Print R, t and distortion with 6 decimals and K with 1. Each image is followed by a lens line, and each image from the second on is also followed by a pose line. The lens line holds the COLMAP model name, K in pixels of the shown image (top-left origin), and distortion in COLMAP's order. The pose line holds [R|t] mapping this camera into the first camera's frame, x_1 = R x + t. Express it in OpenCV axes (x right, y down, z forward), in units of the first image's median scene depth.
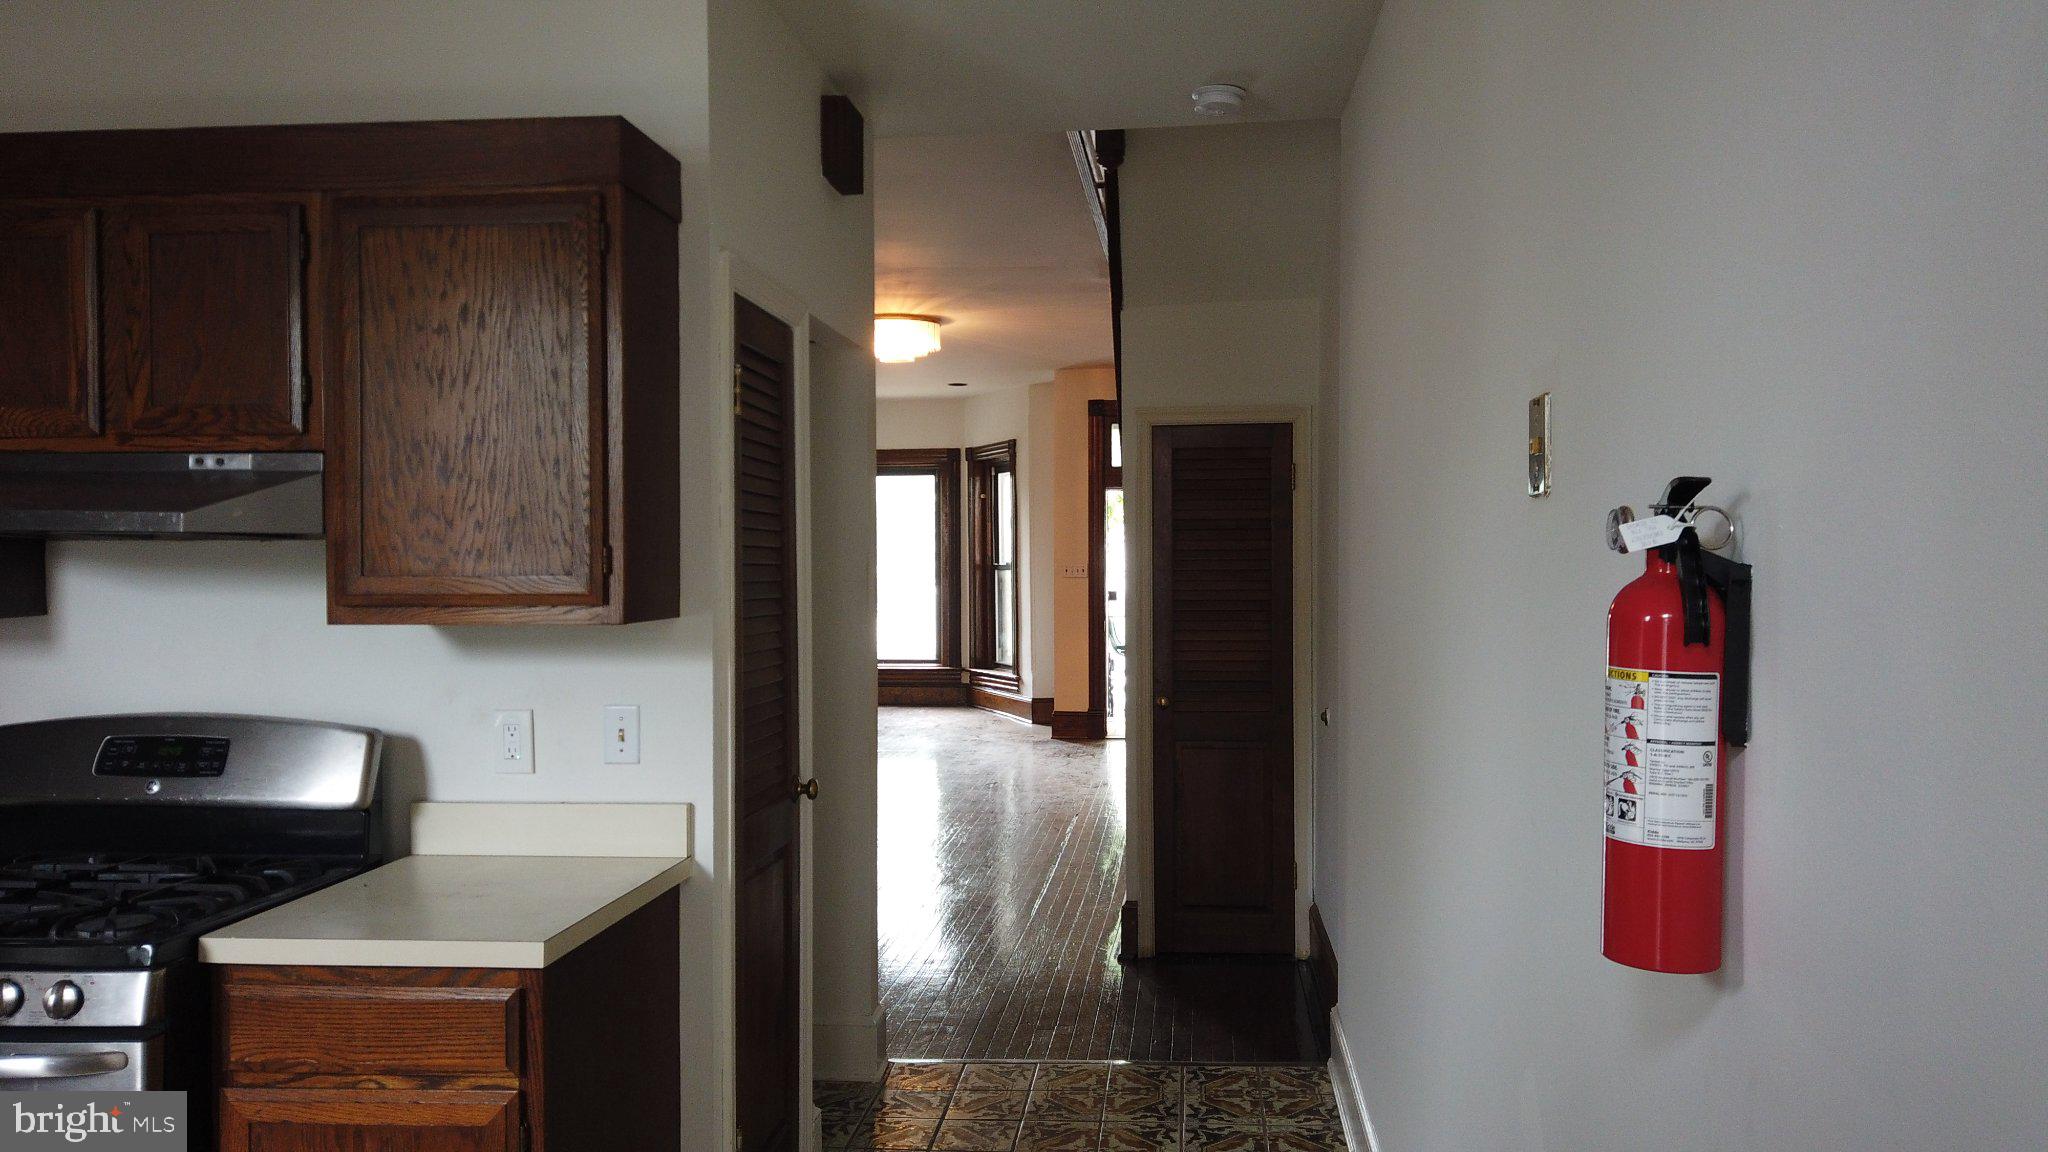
lens RADIAL K [[1509.4, 0, 1023.6], [0, 1509.4, 569.0], [0, 0, 1]] dist [0.069775, -0.071621]
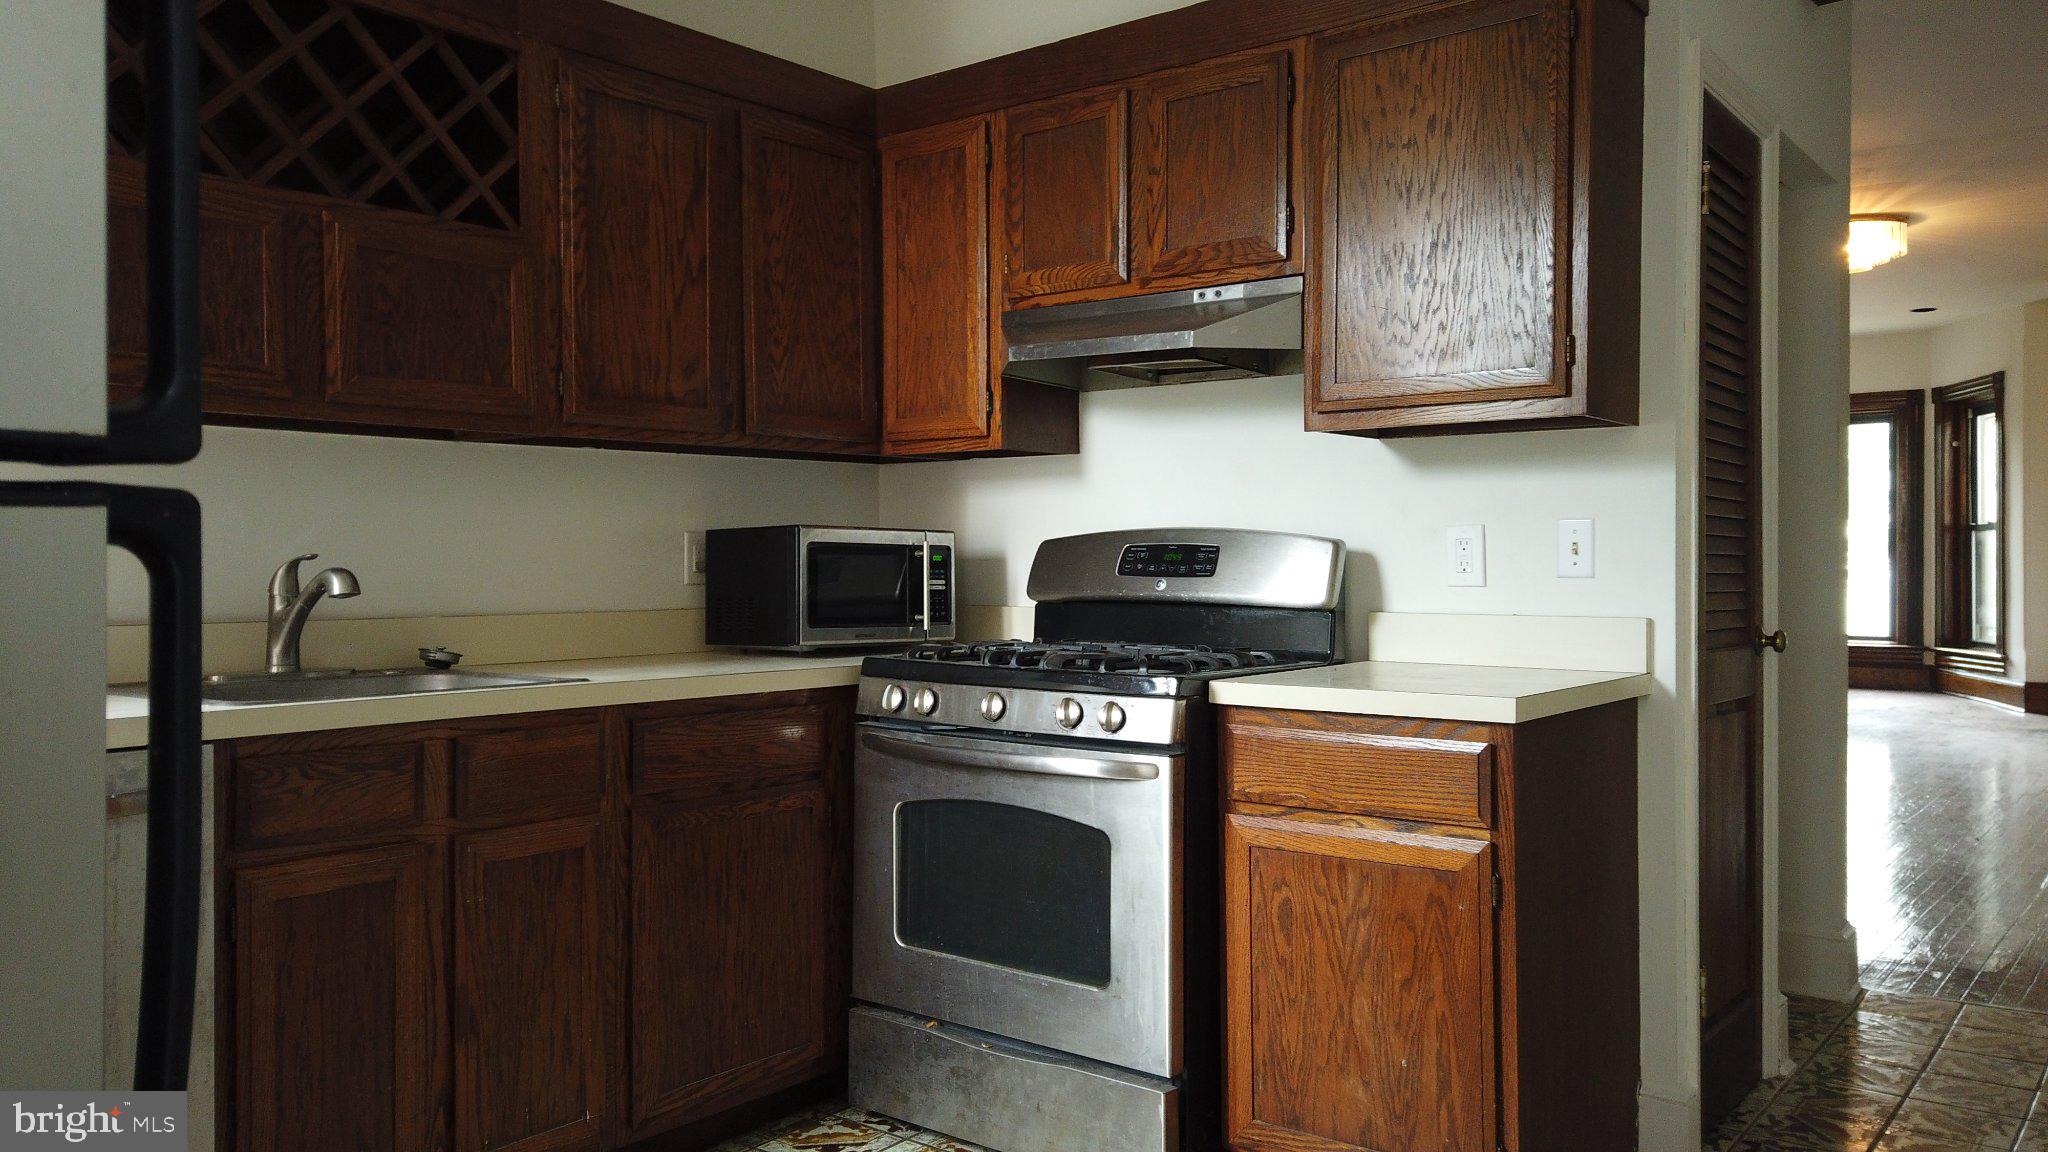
lens RADIAL K [[1509.4, 0, 1020.1], [0, 1509.4, 568.9], [0, 0, 1]] dist [0.069775, -0.071621]
pose [[0.843682, 0.007642, -0.536789, -0.031136], [-0.007838, 0.999967, 0.001918, 0.103484], [0.536786, 0.002589, 0.843714, -0.026597]]
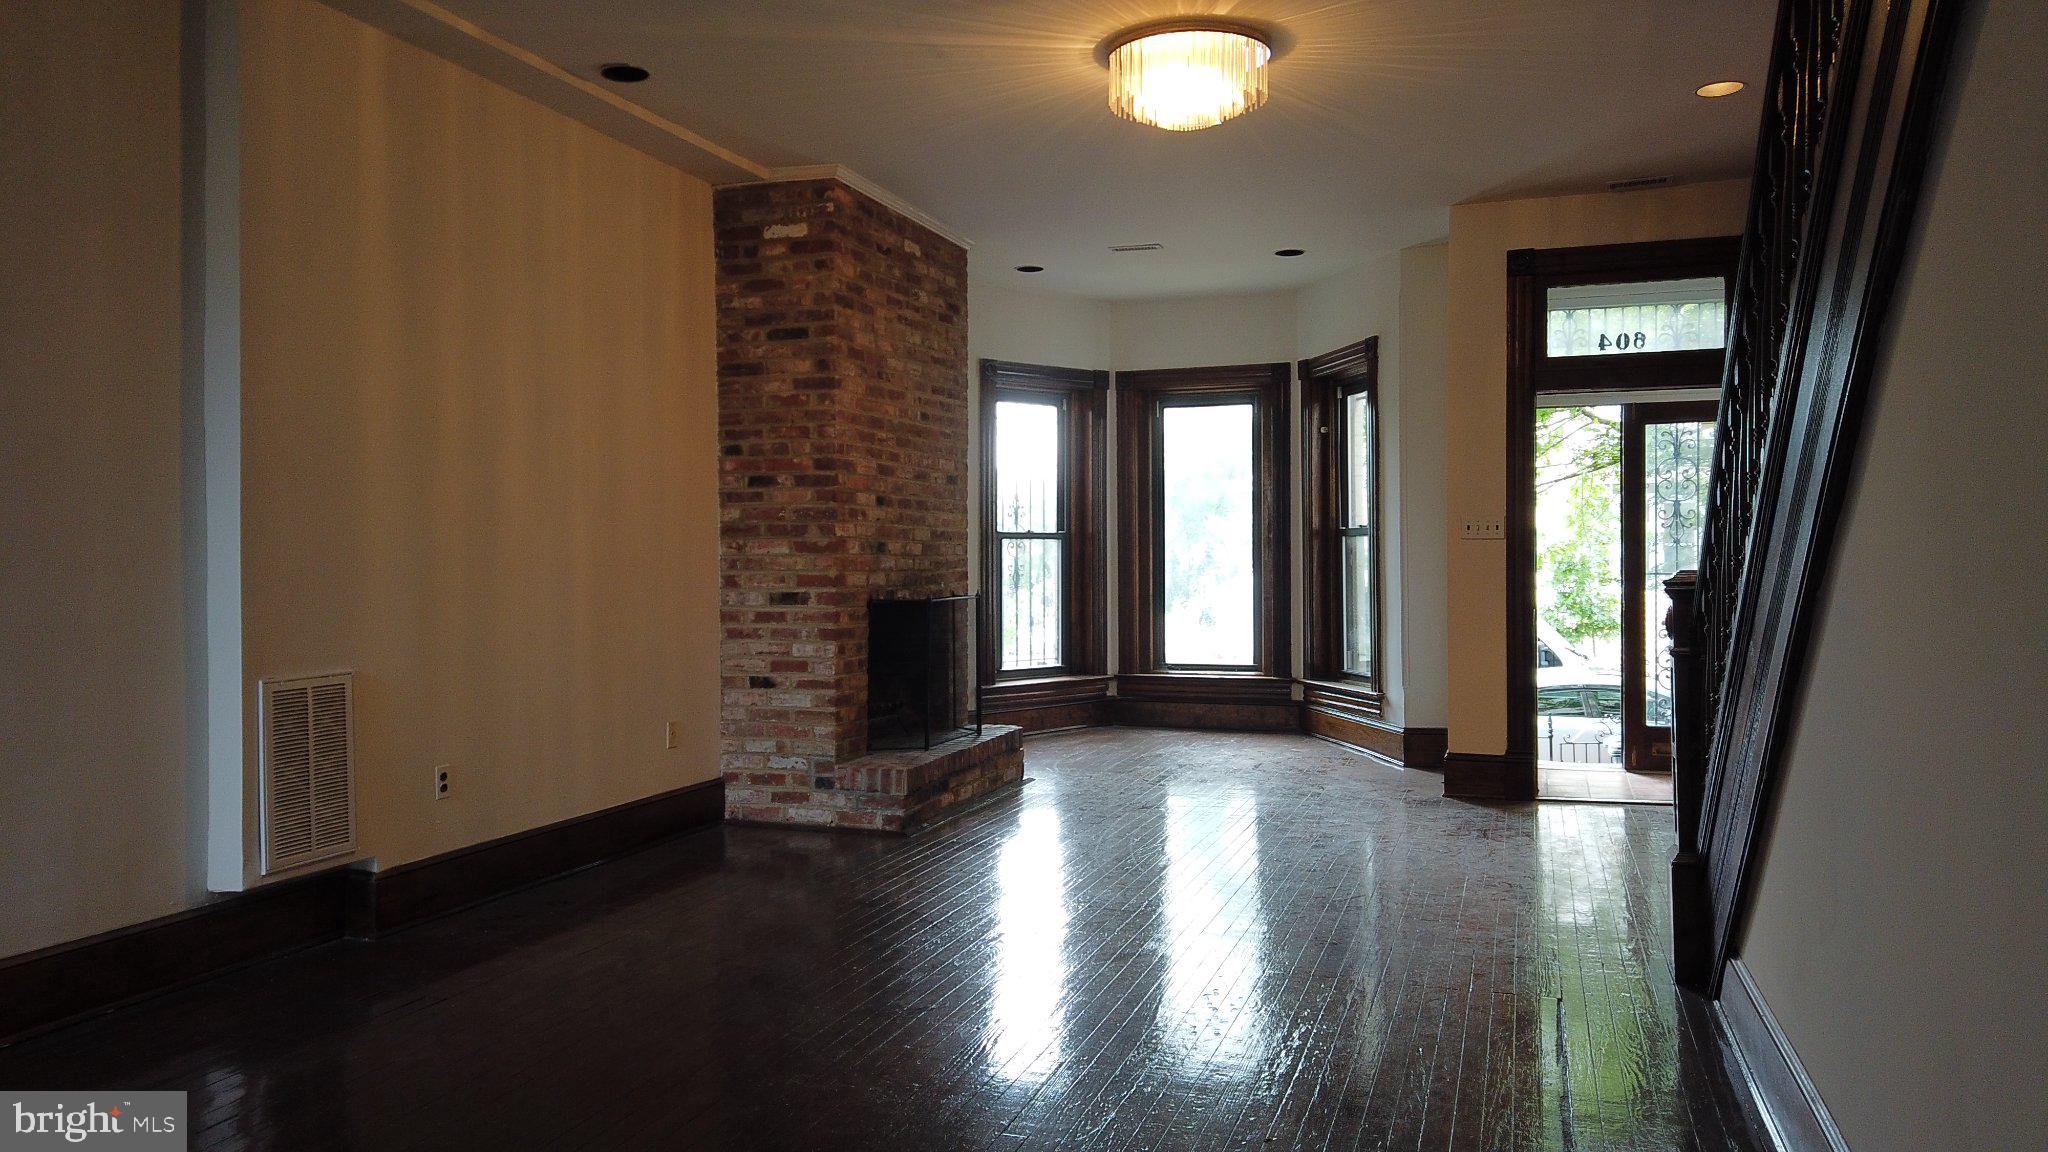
lens RADIAL K [[1509.4, 0, 1011.1], [0, 1509.4, 567.2], [0, 0, 1]] dist [0.069775, -0.071621]
pose [[0.976855, 0.001507, -0.213899, -0.079024], [-0.001759, 0.999998, -0.000988, 0.066184], [0.213897, 0.001342, 0.976855, 1.254527]]
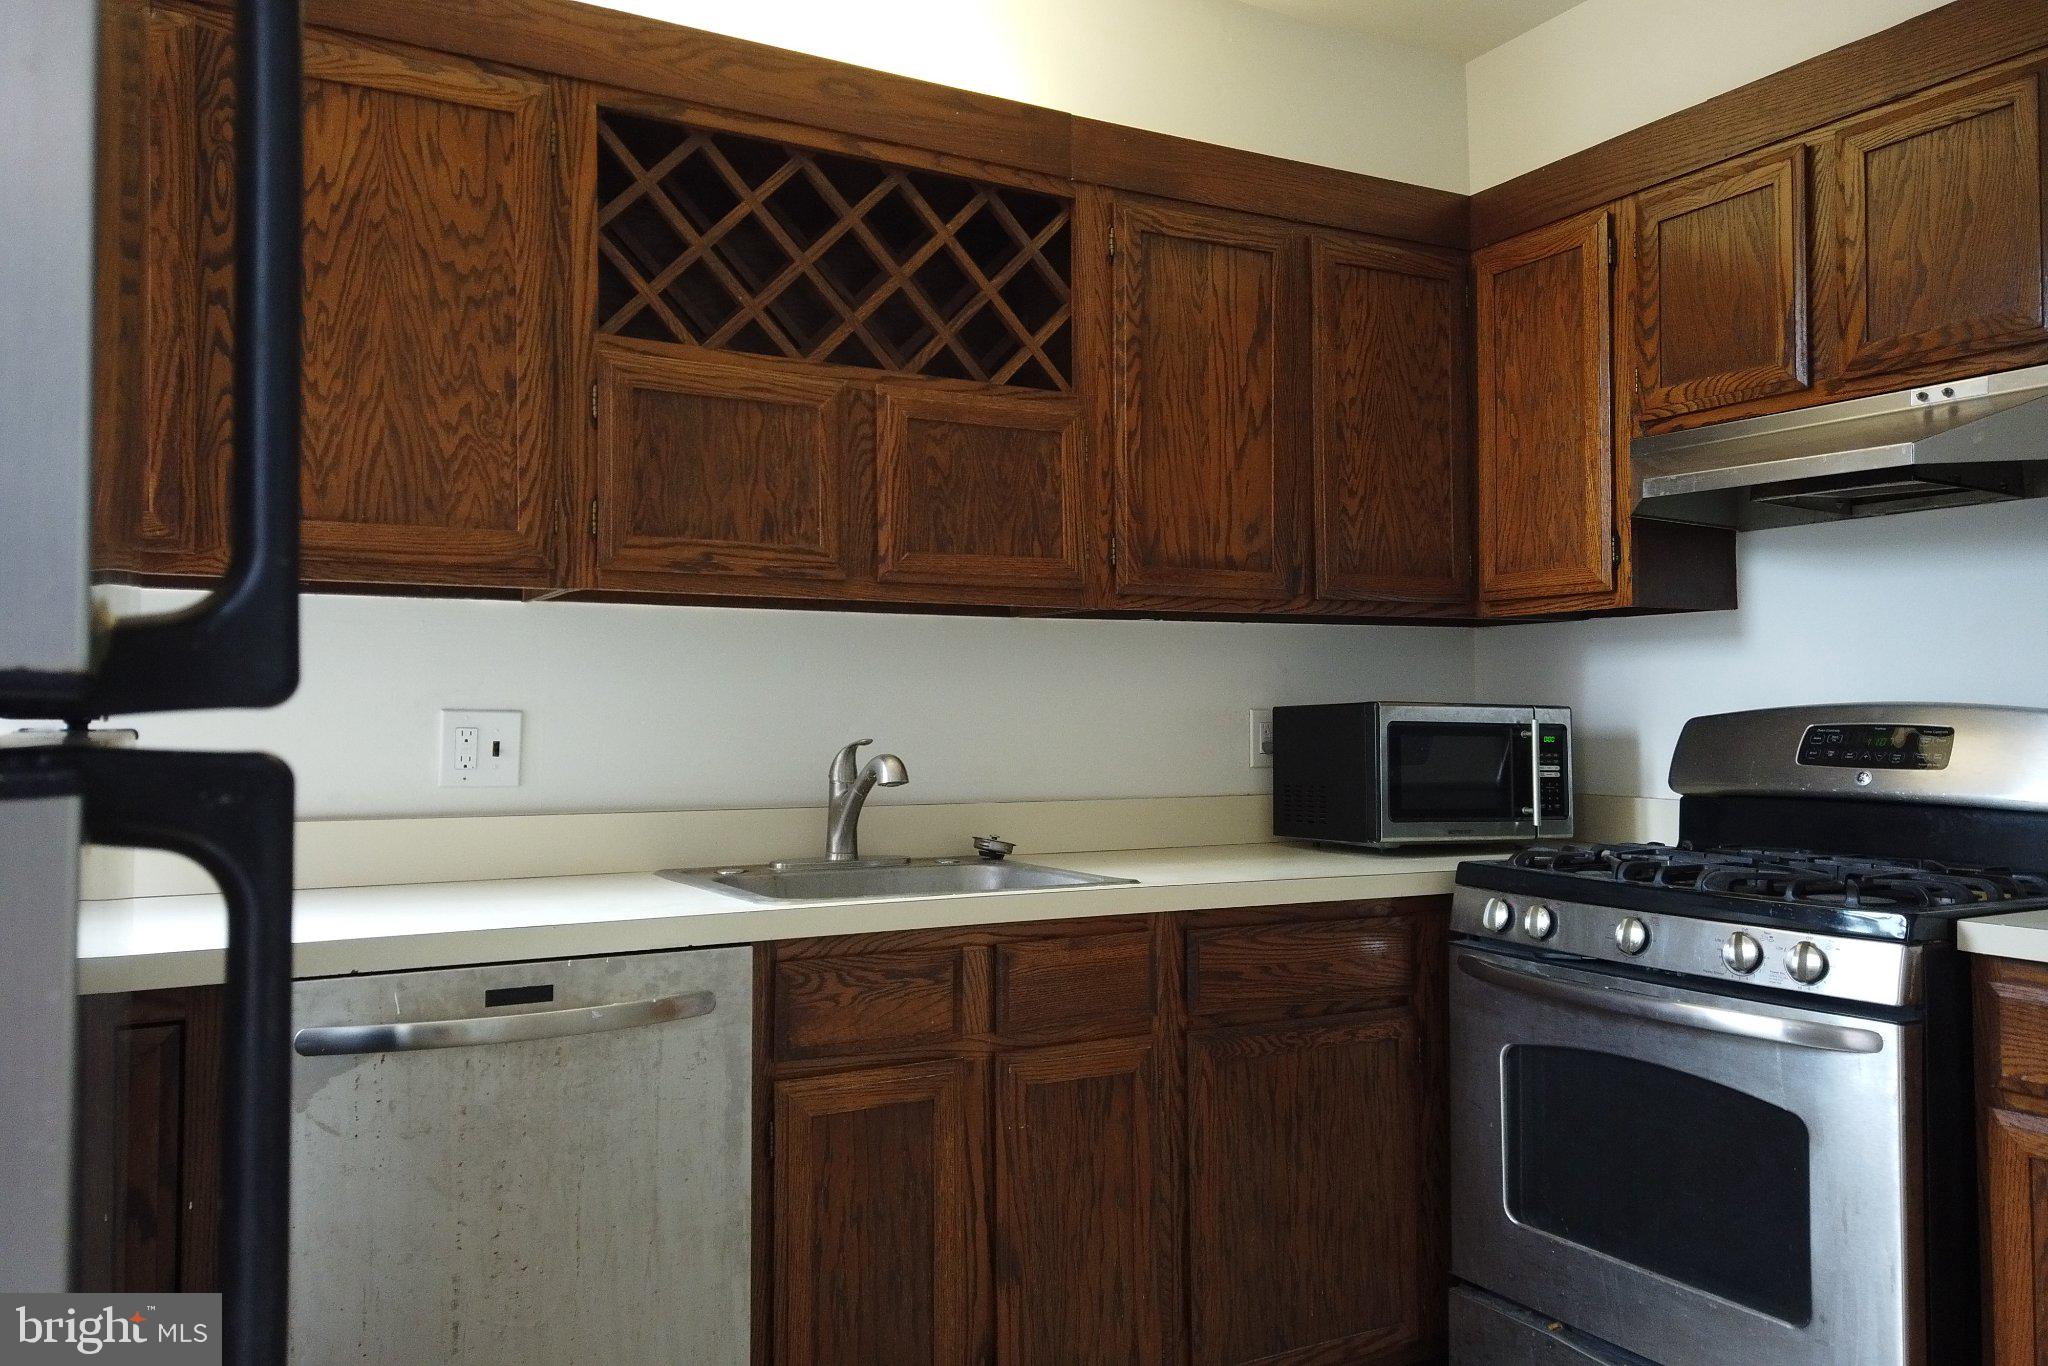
lens RADIAL K [[1524.8, 0, 1018.7], [0, 1524.8, 673.0], [0, 0, 1]] dist [0.063964, -0.060591]
pose [[0.583704, -0.021982, -0.811669, -0.098528], [-0.007415, 0.999447, -0.032401, 0.091466], [0.811933, 0.024931, 0.583218, 0.057581]]
